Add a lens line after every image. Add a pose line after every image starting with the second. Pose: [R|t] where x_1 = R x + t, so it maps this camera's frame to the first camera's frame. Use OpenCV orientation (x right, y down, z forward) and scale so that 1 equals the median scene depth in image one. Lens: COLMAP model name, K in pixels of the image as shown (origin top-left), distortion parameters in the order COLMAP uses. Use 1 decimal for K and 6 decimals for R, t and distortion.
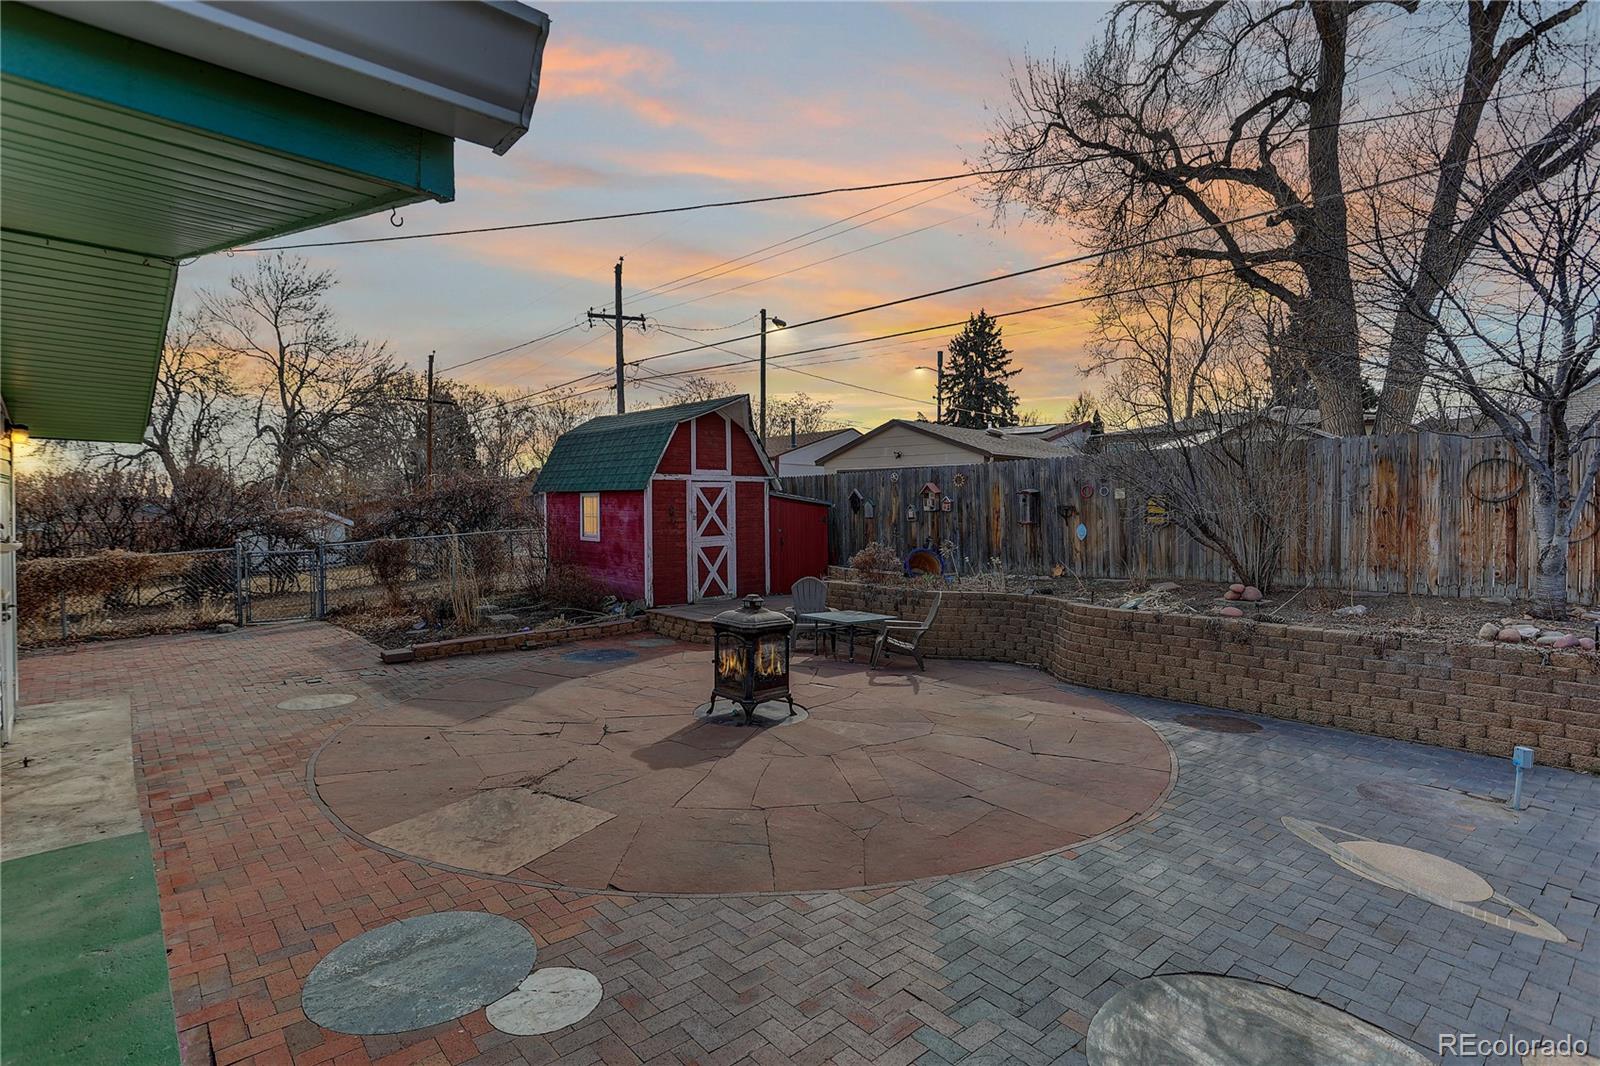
lens RADIAL K [[784.4, 0, 804.8], [0, 784.4, 531.0], [0, 0, 1]] dist [-0.037892, -0.000283]
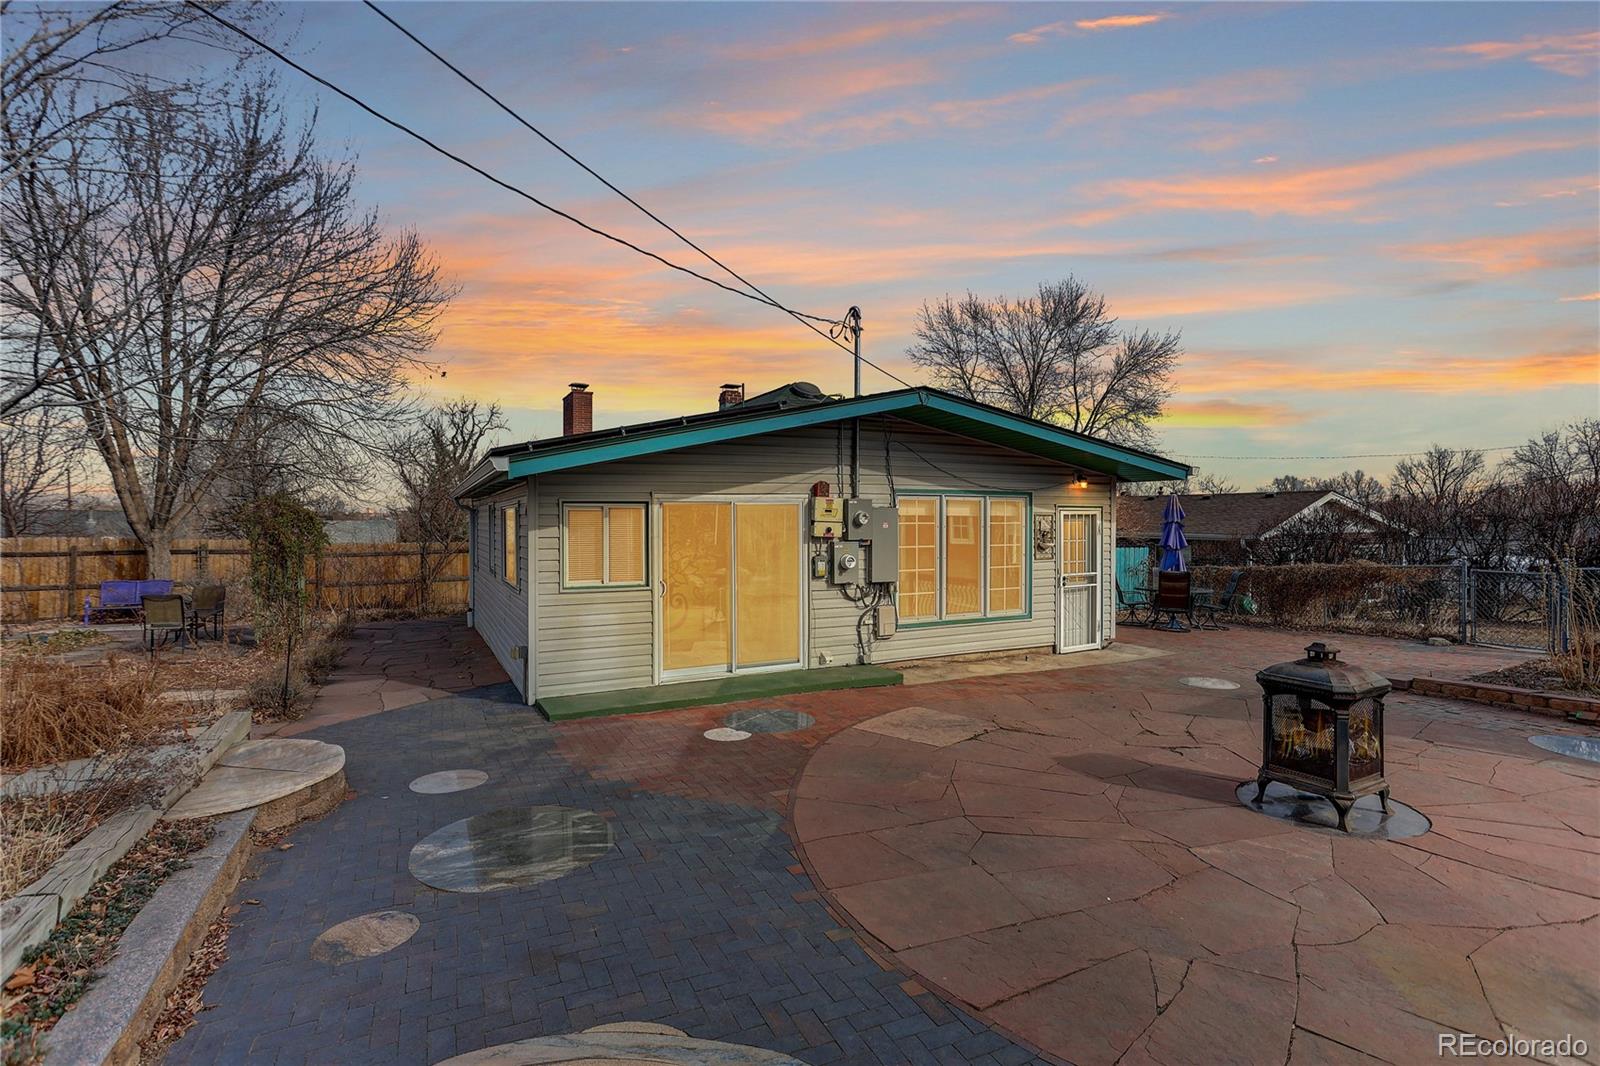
lens RADIAL K [[774.0, 0, 806.0], [0, 774.0, 531.5], [0, 0, 1]] dist [-0.029915, 0.012003]
pose [[-0.250444, 0.004080, -0.968123, 0.403103], [-0.025979, 0.999603, 0.010933, -0.010203], [0.967783, 0.027889, -0.250238, 0.383540]]
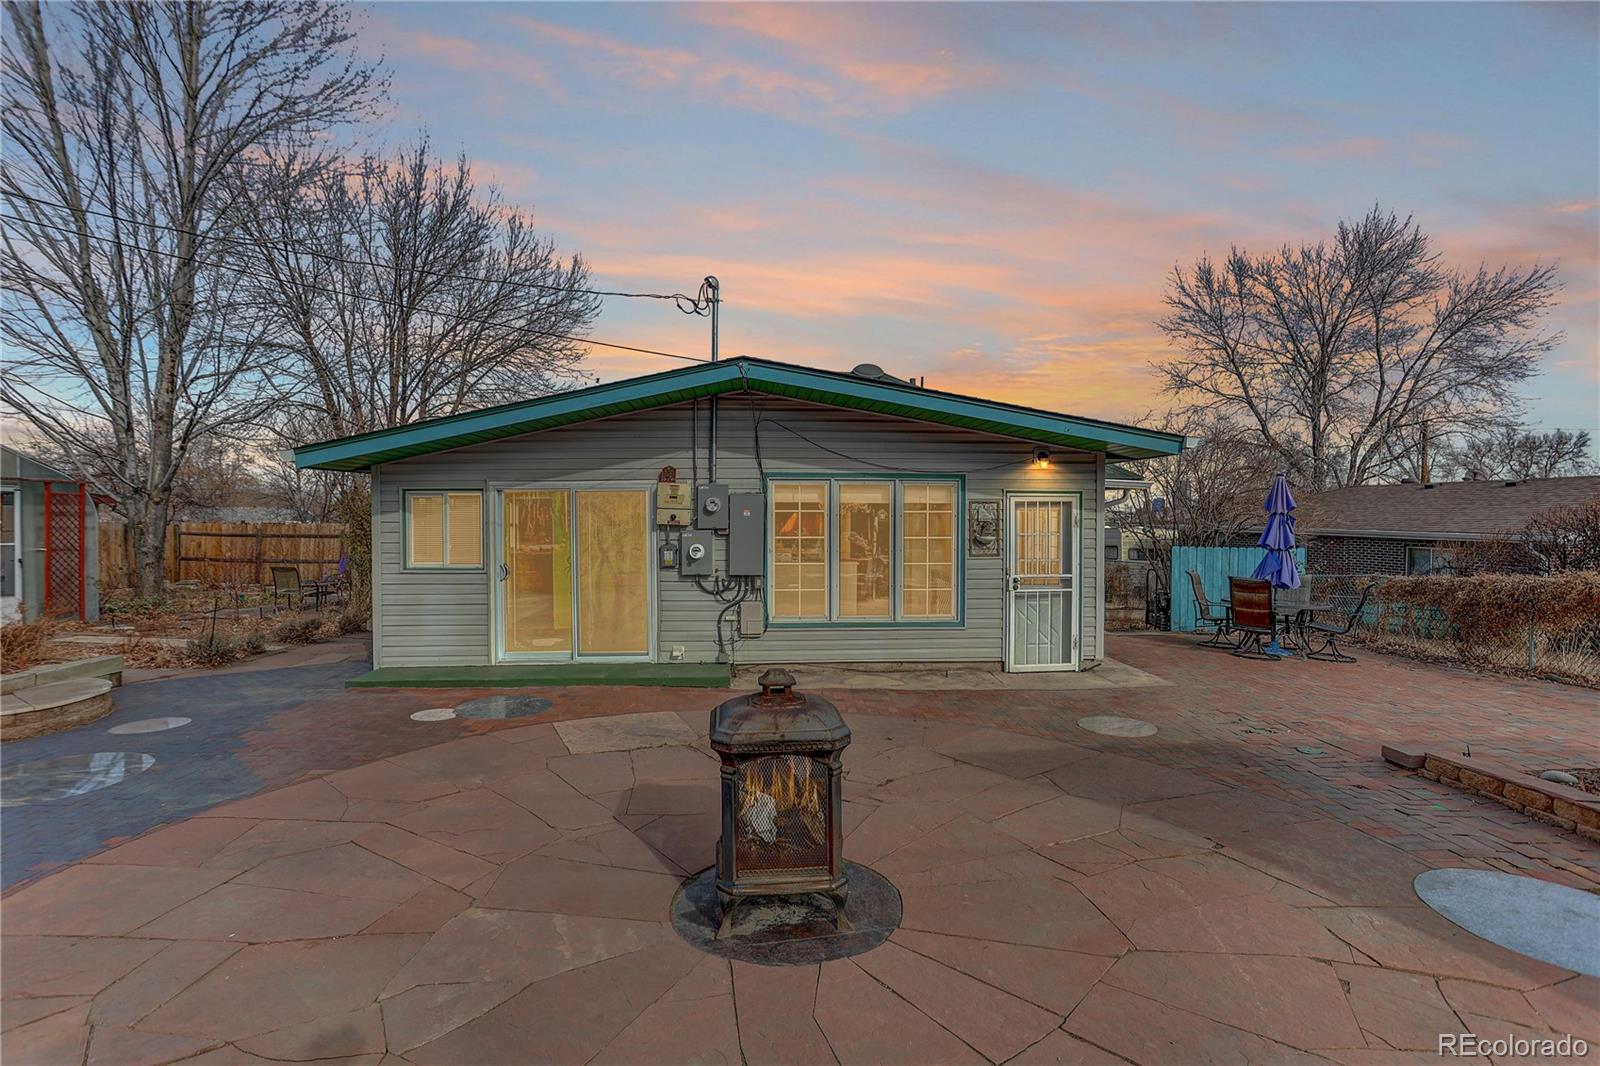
lens RADIAL K [[774.0, 0, 811.8], [0, 774.0, 532.9], [0, 0, 1]] dist [-0.029915, 0.012003]
pose [[-0.614798, 0.004743, -0.788671, 0.174240], [-0.029547, 0.999141, 0.029041, -0.013611], [0.788131, 0.041157, -0.614130, 0.716694]]
